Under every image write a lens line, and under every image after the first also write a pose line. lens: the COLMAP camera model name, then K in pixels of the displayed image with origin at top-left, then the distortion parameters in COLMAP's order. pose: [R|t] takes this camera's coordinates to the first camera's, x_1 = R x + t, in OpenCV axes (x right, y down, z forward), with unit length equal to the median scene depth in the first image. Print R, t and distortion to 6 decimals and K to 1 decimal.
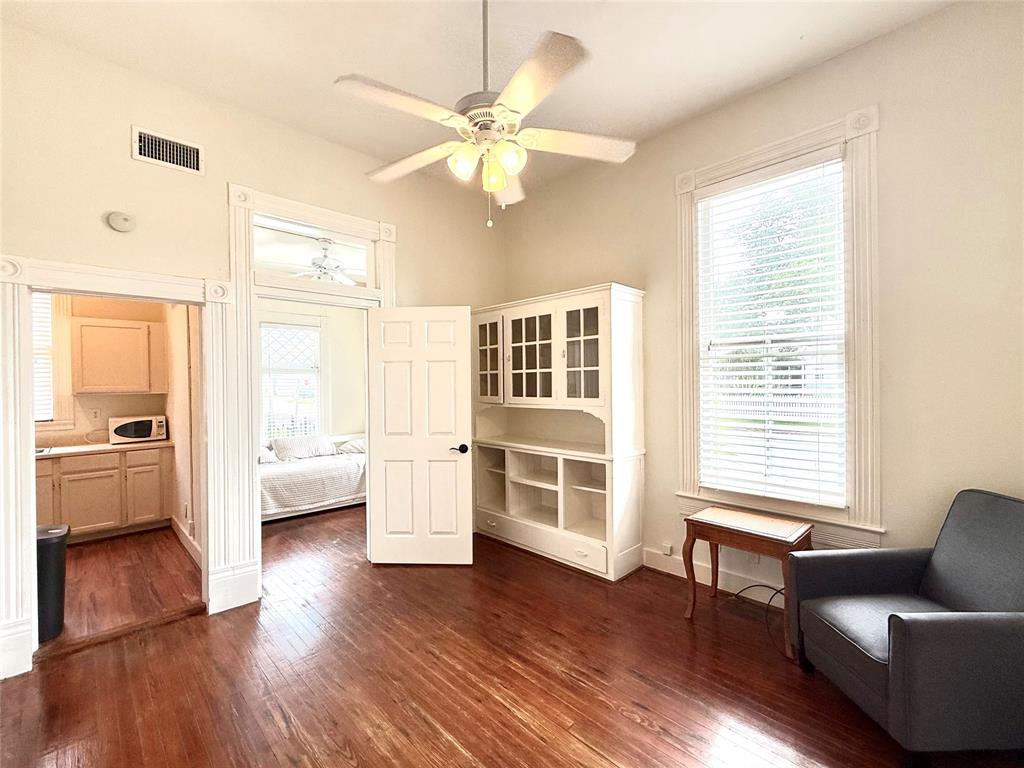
lens RADIAL K [[453.7, 0, 510.6], [0, 453.7, 384.8], [0, 0, 1]] dist [0.001104, 0.000227]
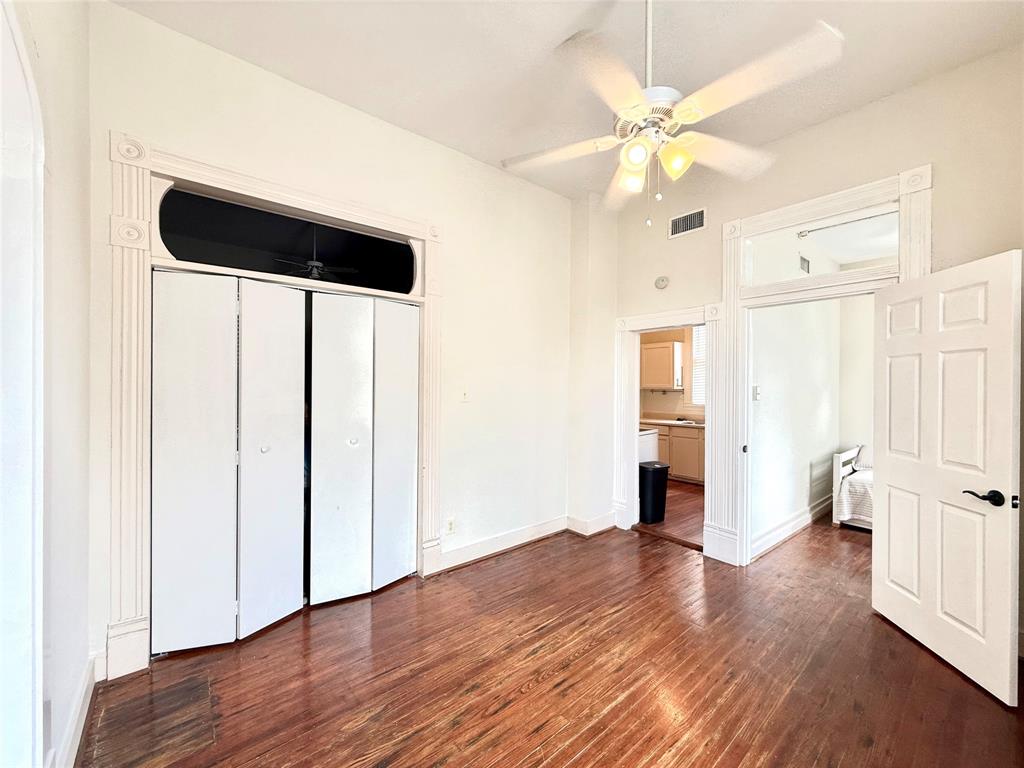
lens RADIAL K [[409.9, 0, 510.9], [0, 409.9, 382.3], [0, 0, 1]] dist [0.000202, -0.000209]
pose [[-0.072522, 0.008374, -0.997332, 0.549284], [-0.006468, 0.999940, 0.008866, -0.010190], [0.997346, 0.007093, -0.072464, 0.486052]]
